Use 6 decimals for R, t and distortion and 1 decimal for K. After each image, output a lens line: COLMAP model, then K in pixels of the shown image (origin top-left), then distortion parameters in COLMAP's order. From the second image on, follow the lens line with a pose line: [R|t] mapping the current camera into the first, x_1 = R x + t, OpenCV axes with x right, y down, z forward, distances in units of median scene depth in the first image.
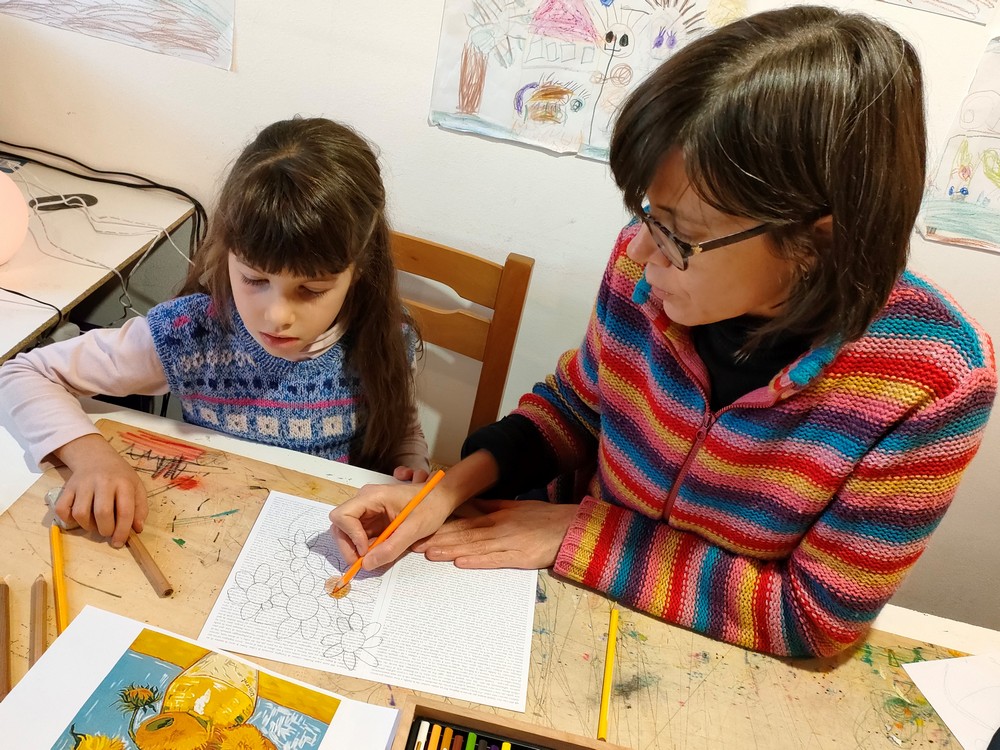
lens RADIAL K [[911.0, 0, 498.2], [0, 911.0, 375.1], [0, 0, 1]] dist [0.025938, 0.000000]
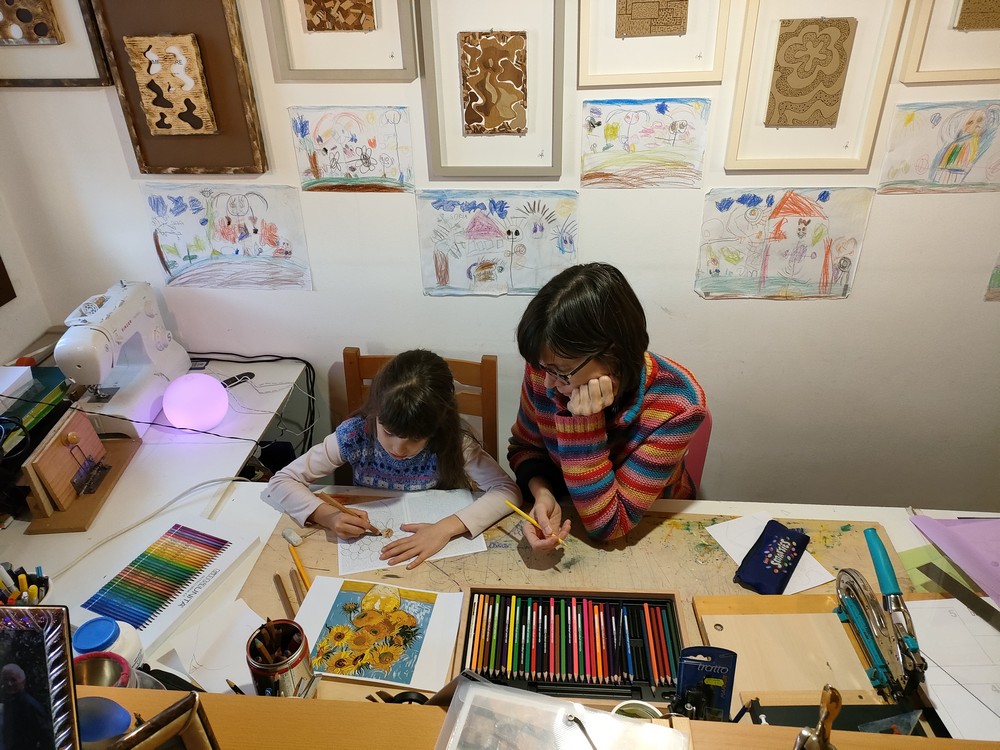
lens RADIAL K [[724.8, 0, 502.8], [0, 724.8, 374.1], [0, 0, 1]] dist [0.037465, -0.010780]
pose [[0.976578, -0.213904, -0.023270, 0.082450], [0.213045, 0.976428, -0.034650, -0.041068], [0.030133, 0.028881, 0.999129, -0.463079]]
